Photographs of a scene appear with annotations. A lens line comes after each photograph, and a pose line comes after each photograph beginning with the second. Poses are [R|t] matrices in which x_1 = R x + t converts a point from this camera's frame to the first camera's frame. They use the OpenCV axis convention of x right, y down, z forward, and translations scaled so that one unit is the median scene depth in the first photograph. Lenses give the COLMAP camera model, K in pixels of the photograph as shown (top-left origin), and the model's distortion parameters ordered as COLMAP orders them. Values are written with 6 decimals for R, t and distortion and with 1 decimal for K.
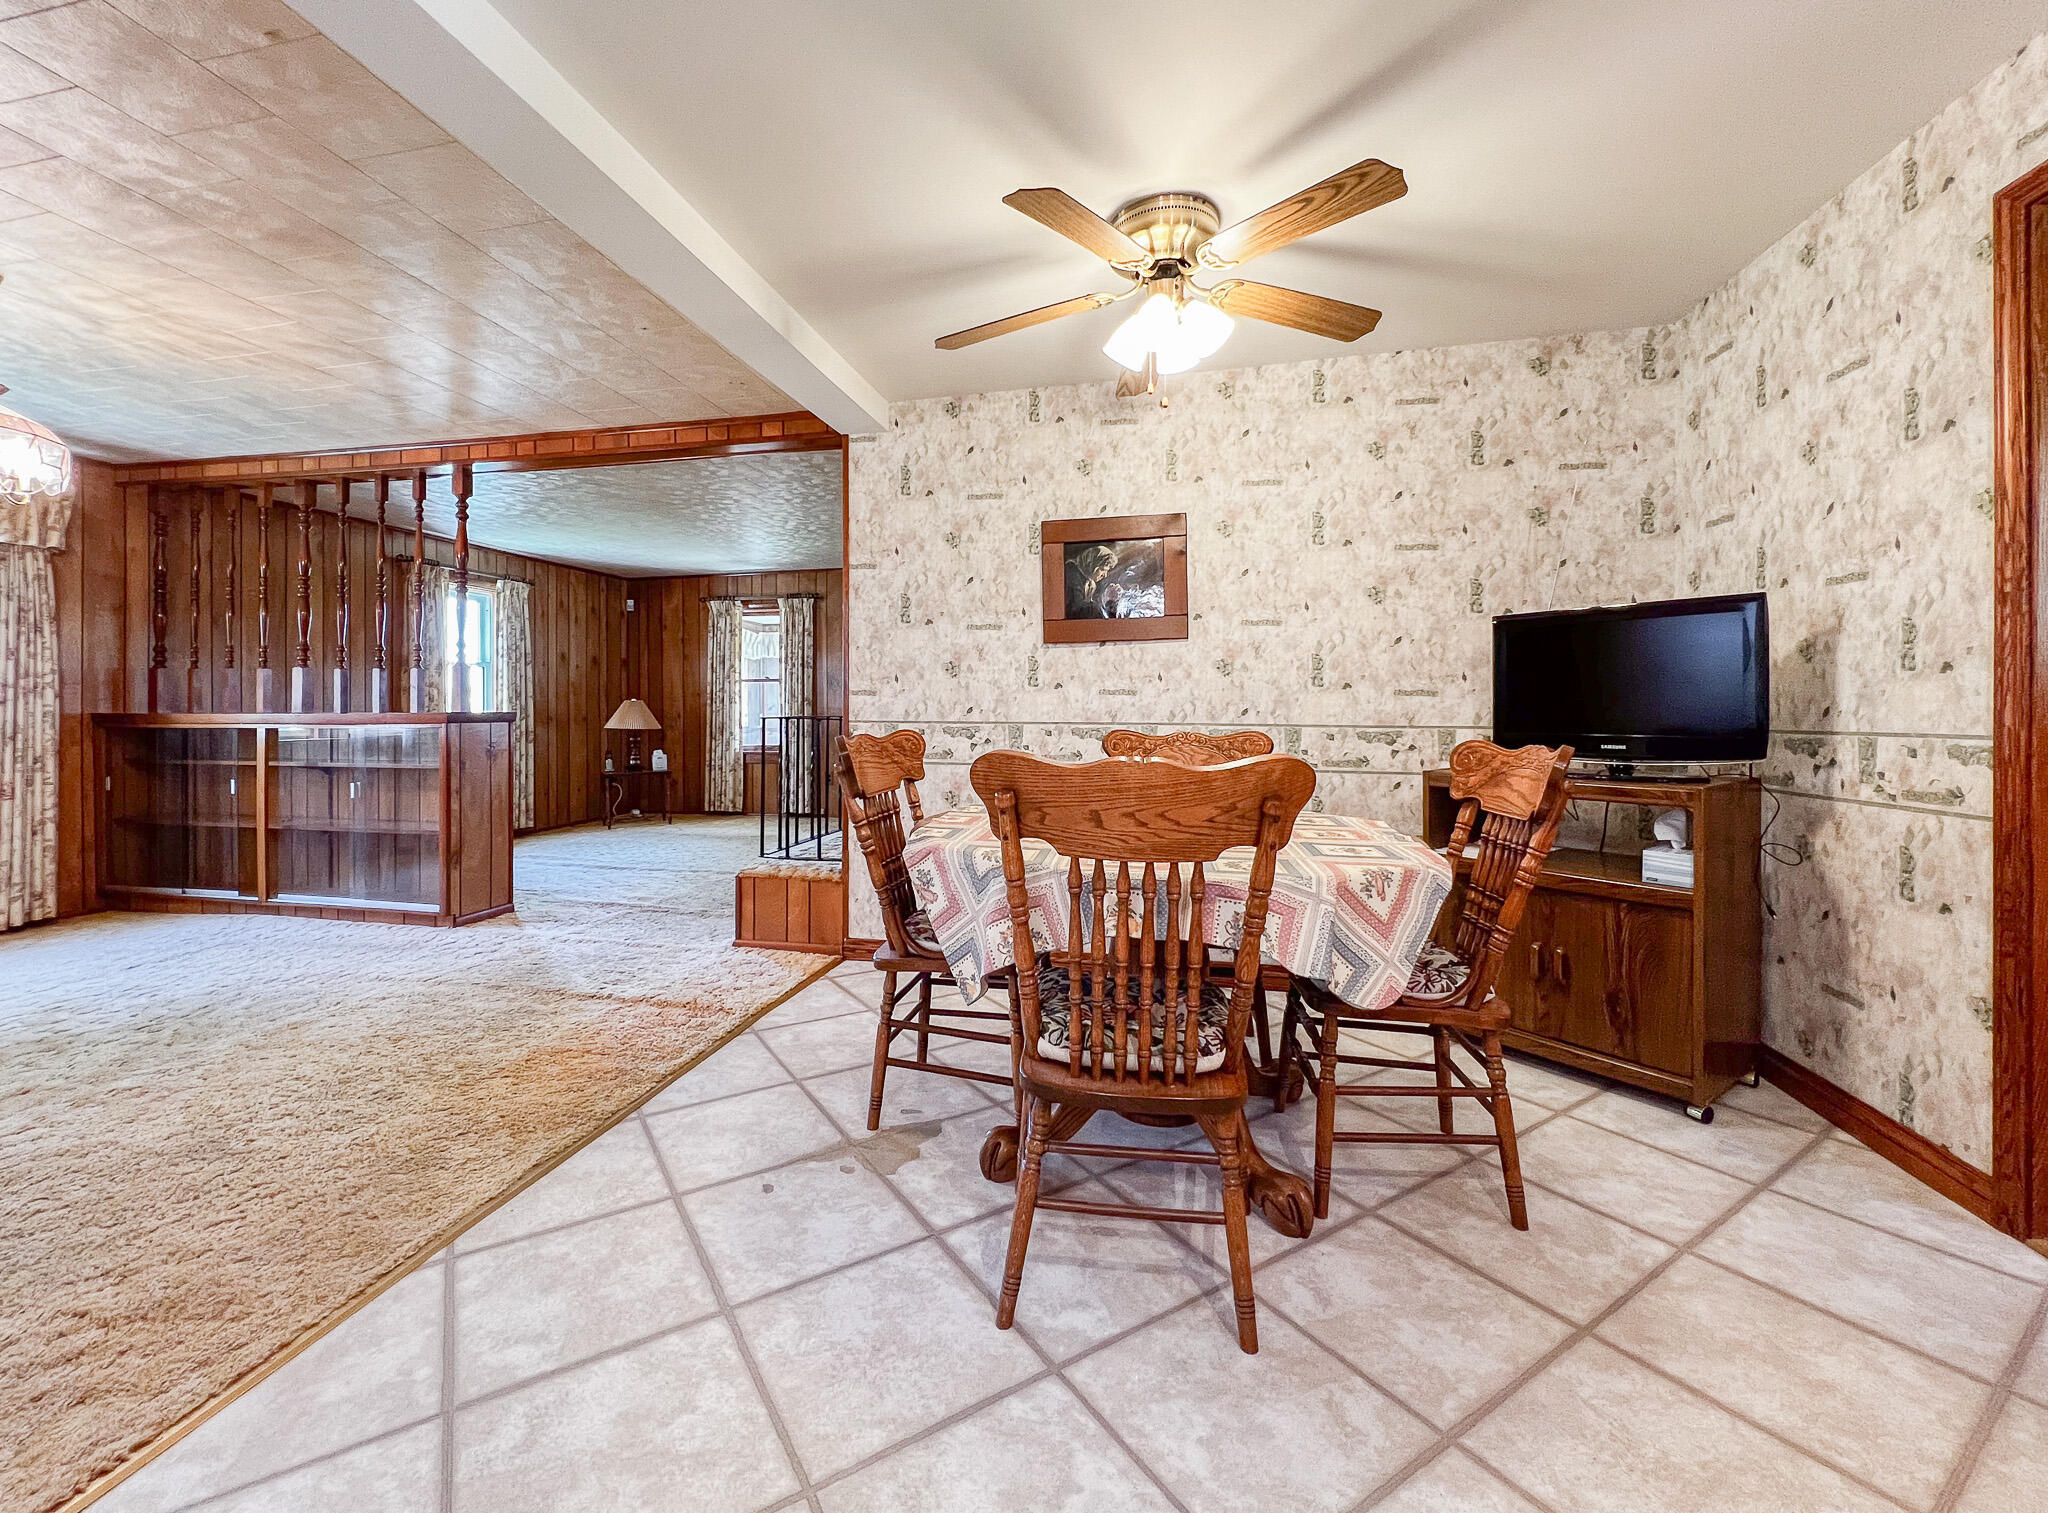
lens RADIAL K [[852.0, 0, 1005.1], [0, 852.0, 715.6], [0, 0, 1]] dist [0.004574, -0.001796]
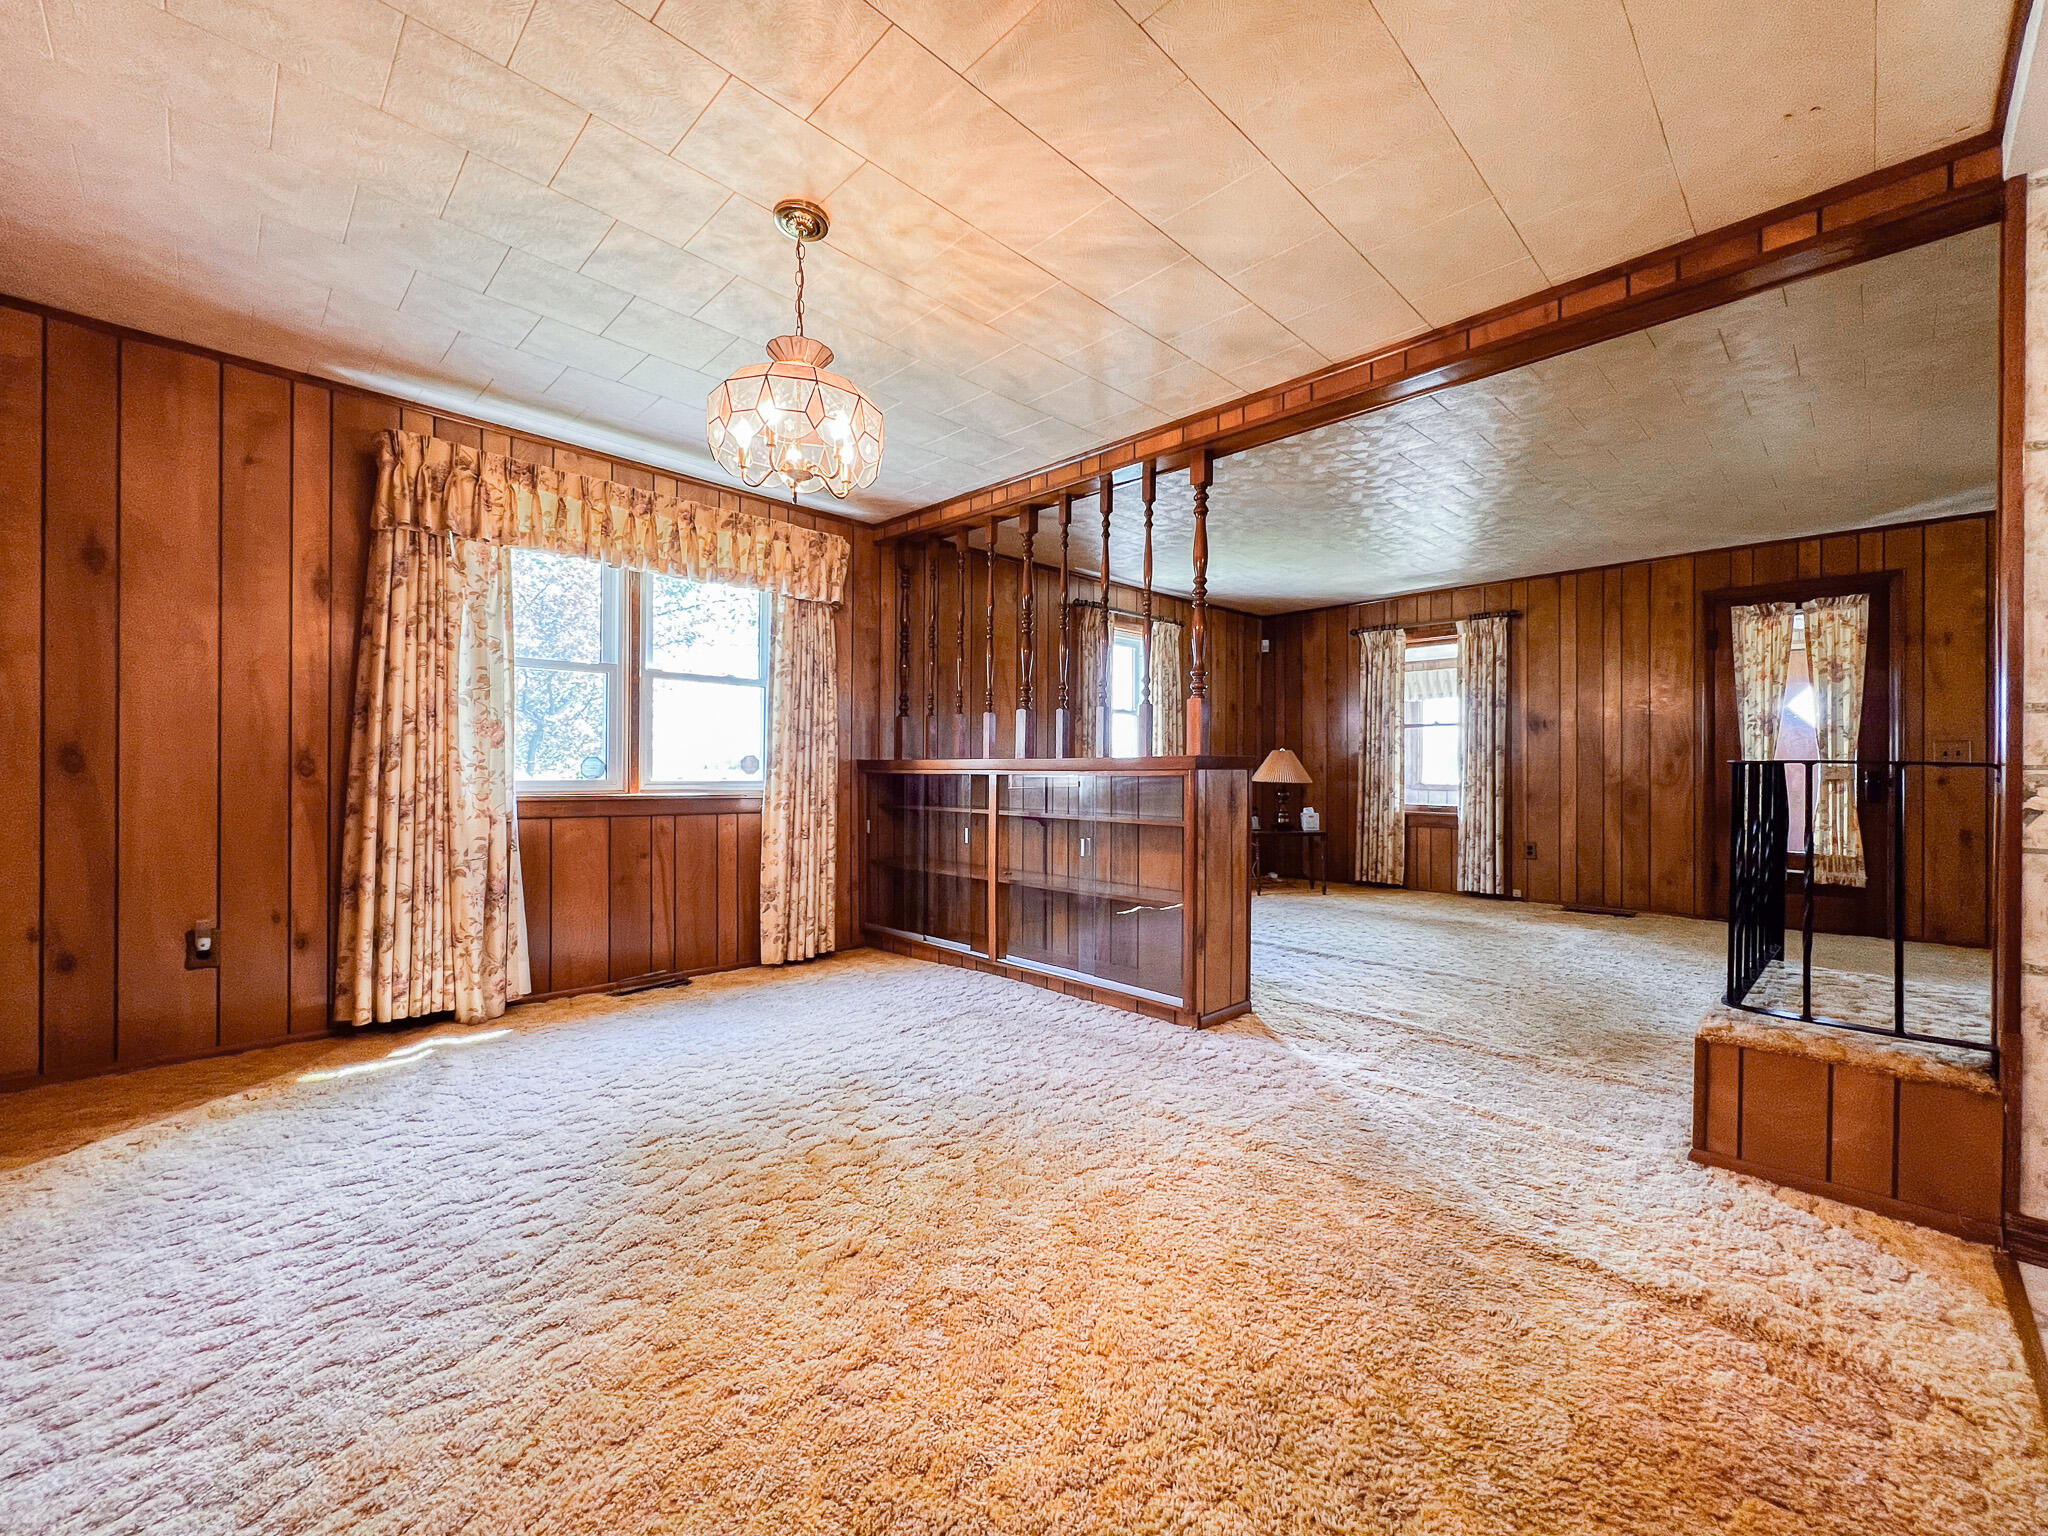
lens RADIAL K [[827.3, 0, 1041.2], [0, 827.3, 771.1], [0, 0, 1]] dist [-0.010230, -0.000185]
pose [[0.847586, 0.005559, -0.530629, -0.411447], [-0.007112, 0.999974, -0.000885, 0.013455], [0.530611, 0.004524, 0.847604, 0.312025]]
